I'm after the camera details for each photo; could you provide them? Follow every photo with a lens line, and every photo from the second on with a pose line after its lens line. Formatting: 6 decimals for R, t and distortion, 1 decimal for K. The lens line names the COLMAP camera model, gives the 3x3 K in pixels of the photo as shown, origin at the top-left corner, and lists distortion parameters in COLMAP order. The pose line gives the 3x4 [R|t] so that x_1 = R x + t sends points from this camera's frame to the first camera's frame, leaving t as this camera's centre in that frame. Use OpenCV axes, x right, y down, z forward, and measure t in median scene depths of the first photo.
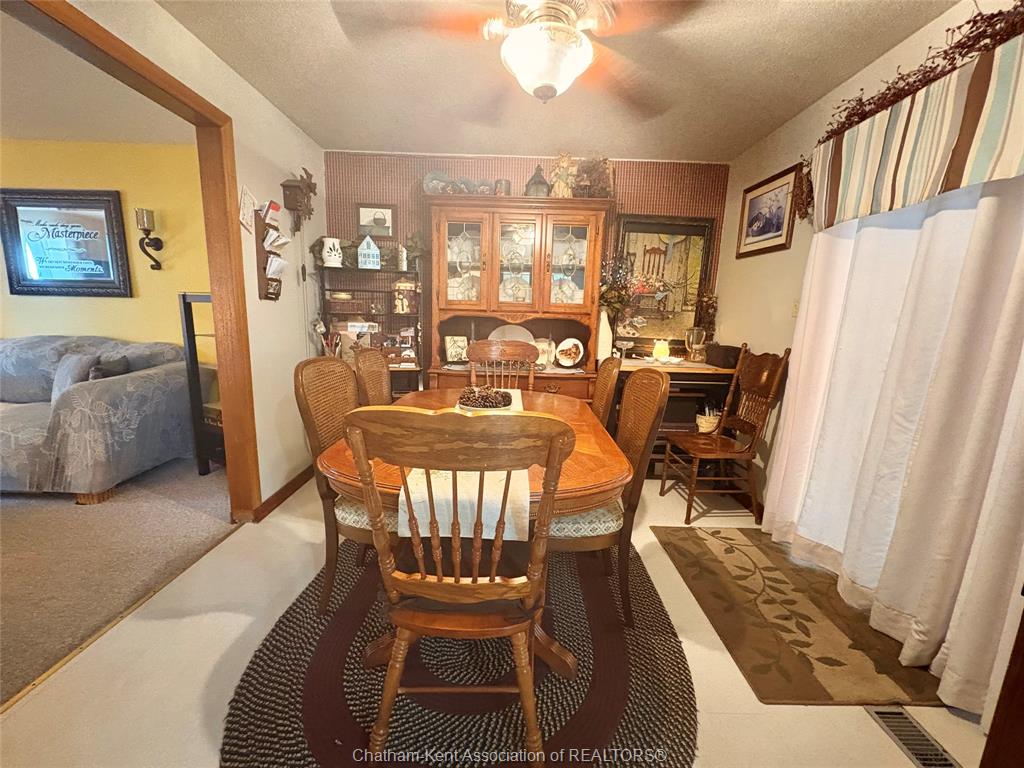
lens RADIAL K [[412.2, 0, 509.1], [0, 412.2, 388.8], [0, 0, 1]] dist [0.000535, 0.000043]
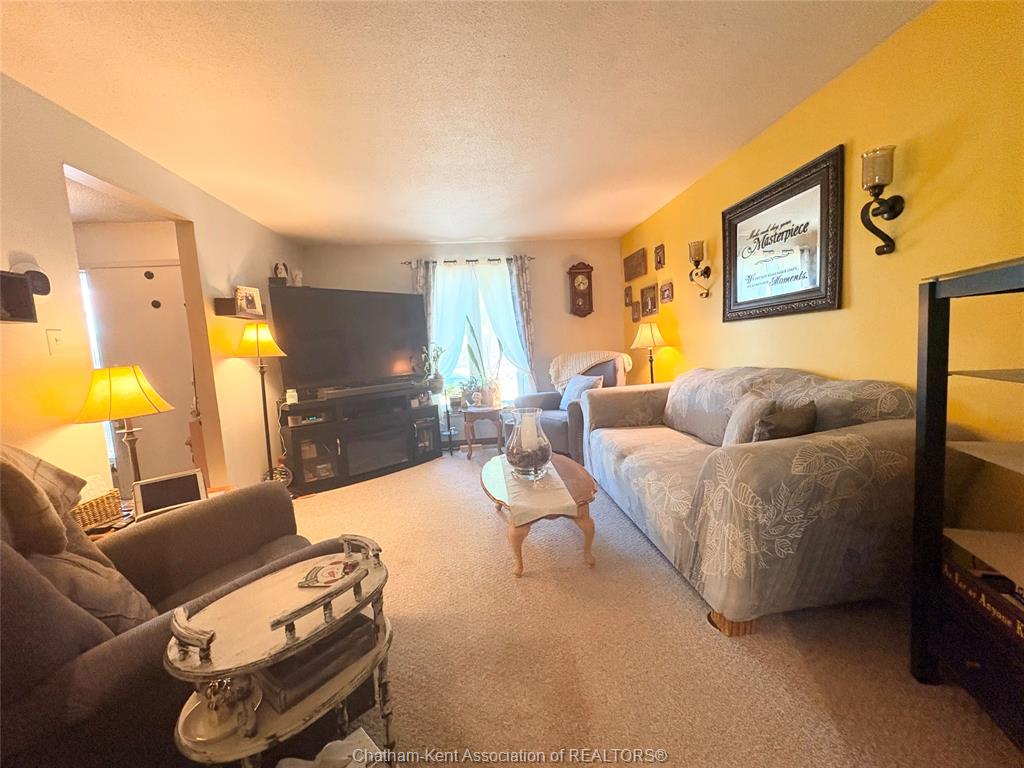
lens RADIAL K [[412.2, 0, 507.5], [0, 412.2, 384.3], [0, 0, 1]] dist [0.000535, 0.000043]
pose [[0.110680, 0.054019, -0.992387, -0.351821], [-0.110862, 0.992961, 0.041686, -0.079785], [0.987654, 0.105404, 0.115889, 0.454492]]
